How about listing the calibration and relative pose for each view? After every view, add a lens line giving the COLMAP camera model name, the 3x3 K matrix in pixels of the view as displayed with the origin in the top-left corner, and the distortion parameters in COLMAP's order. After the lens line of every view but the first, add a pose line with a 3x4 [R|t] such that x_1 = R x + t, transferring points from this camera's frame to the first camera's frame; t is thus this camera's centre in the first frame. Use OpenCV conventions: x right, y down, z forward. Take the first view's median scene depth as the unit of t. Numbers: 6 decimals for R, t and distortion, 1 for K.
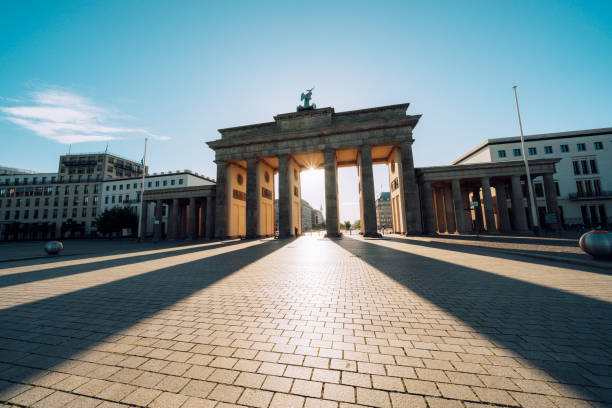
lens RADIAL K [[220.6, 0, 305.6], [0, 220.6, 205.0], [0, 0, 1]] dist [-0.001058, -0.000964]
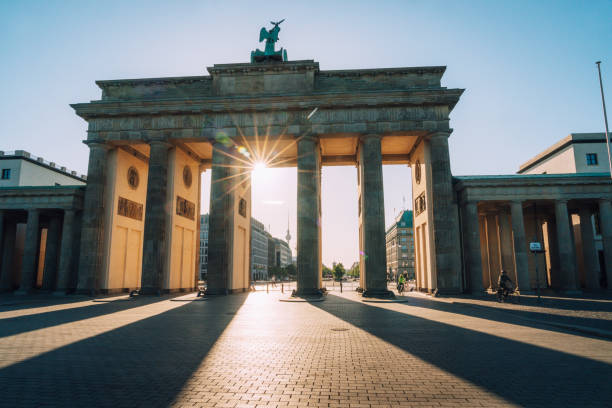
lens RADIAL K [[451.7, 0, 318.5], [0, 451.7, 197.2], [0, 0, 1]] dist [-0.025471, 0.004532]
pose [[0.989776, 0.046650, 0.134786, -0.010601], [-0.038029, 0.997105, -0.065842, -0.021854], [-0.137468, 0.060043, 0.988685, -0.109152]]
